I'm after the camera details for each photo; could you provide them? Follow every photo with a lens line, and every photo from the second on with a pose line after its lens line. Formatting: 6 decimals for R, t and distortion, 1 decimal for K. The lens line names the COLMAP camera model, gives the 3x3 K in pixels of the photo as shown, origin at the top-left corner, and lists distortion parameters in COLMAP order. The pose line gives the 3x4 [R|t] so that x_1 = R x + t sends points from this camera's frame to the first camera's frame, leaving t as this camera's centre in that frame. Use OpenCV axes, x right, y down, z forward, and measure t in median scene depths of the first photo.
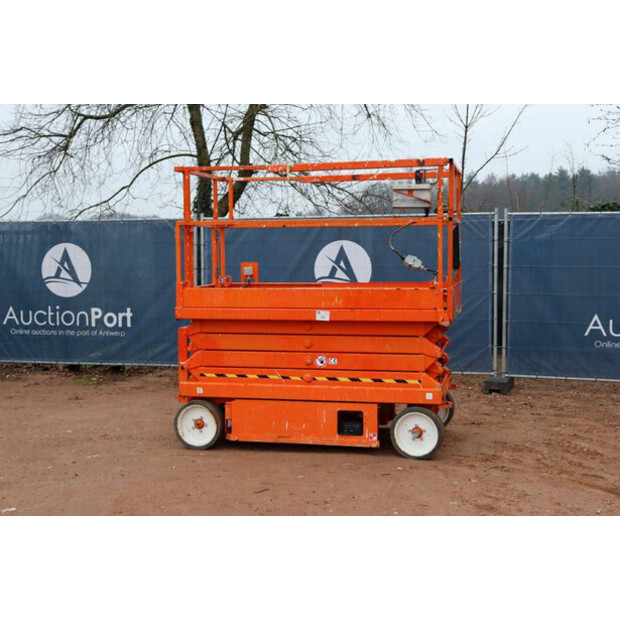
lens RADIAL K [[857.1, 0, 310.0], [0, 857.1, 310.0], [0, 0, 1]] dist [0.039969, 0.090211]
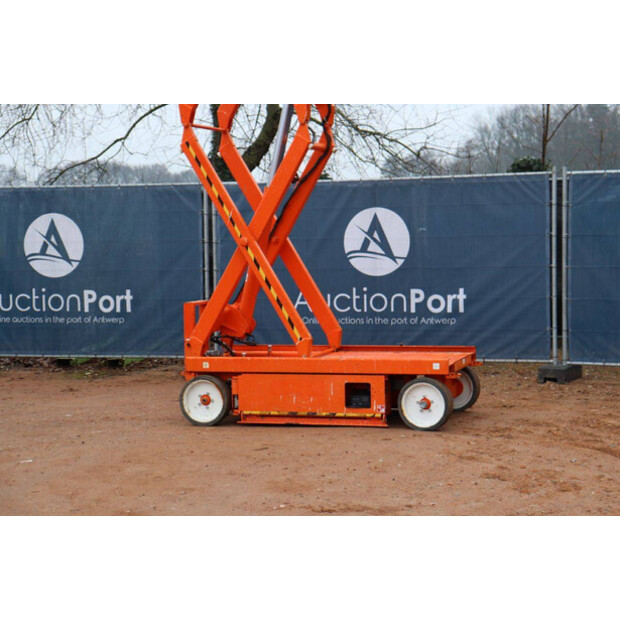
lens RADIAL K [[1402.2, 0, 314.9], [0, 1402.2, 310.1], [0, 0, 1]] dist [0.385976, 0.007198]
pose [[0.997654, -0.007360, -0.068066, 0.103445], [0.007025, 0.999962, -0.005163, 0.040450], [0.068101, 0.004673, 0.997667, -0.579890]]
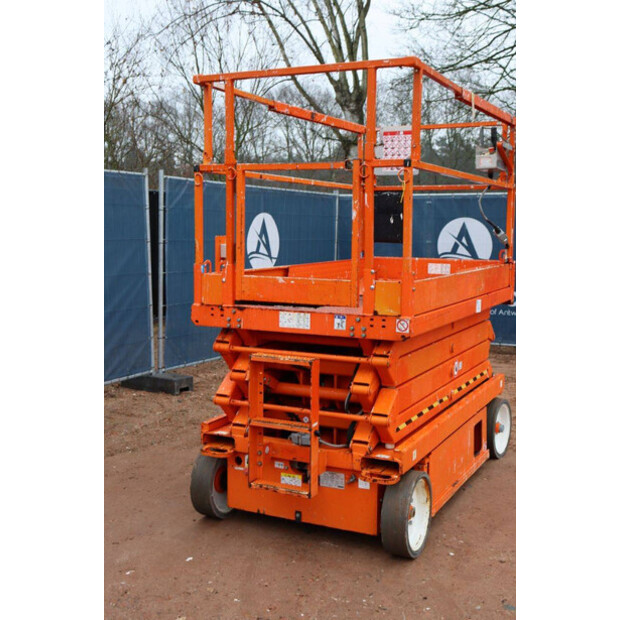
lens RADIAL K [[778.2, 0, 310.0], [0, 778.2, 310.0], [0, 0, 1]] dist [0.032255, 0.047205]
pose [[0.231869, -0.095529, 0.968045, -0.650491], [0.056515, 0.994808, 0.084634, -0.053905], [-0.971104, 0.035085, 0.236064, 0.936834]]
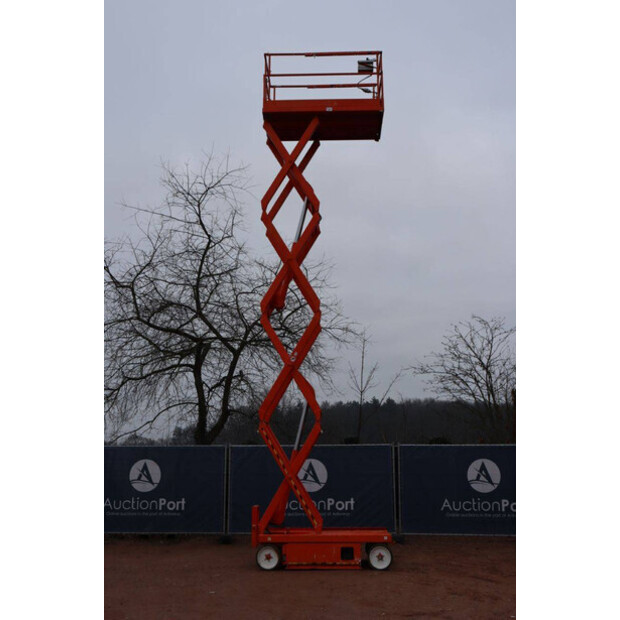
lens RADIAL K [[652.5, 0, 310.0], [0, 652.5, 310.0], [0, 0, 1]] dist [-0.041620, 0.034135]
pose [[0.982878, 0.042610, 0.179263, -0.323967], [0.010954, 0.957660, -0.287692, 0.020412], [-0.183932, 0.284730, 0.940796, -0.561221]]
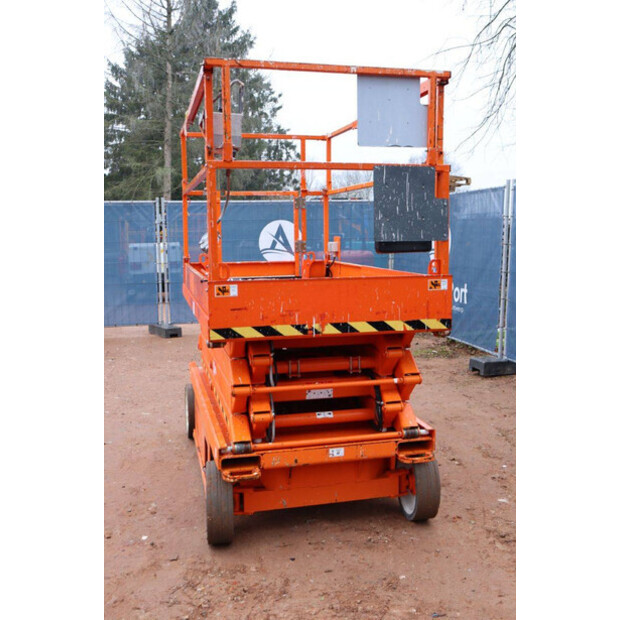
lens RADIAL K [[652.5, 0, 310.0], [0, 652.5, 310.0], [0, 0, 1]] dist [-0.041620, 0.034135]
pose [[0.451810, 0.110837, -0.885202, 0.547574], [-0.056715, 0.993814, 0.095489, -0.050605], [0.890310, 0.007061, 0.455301, 0.789711]]
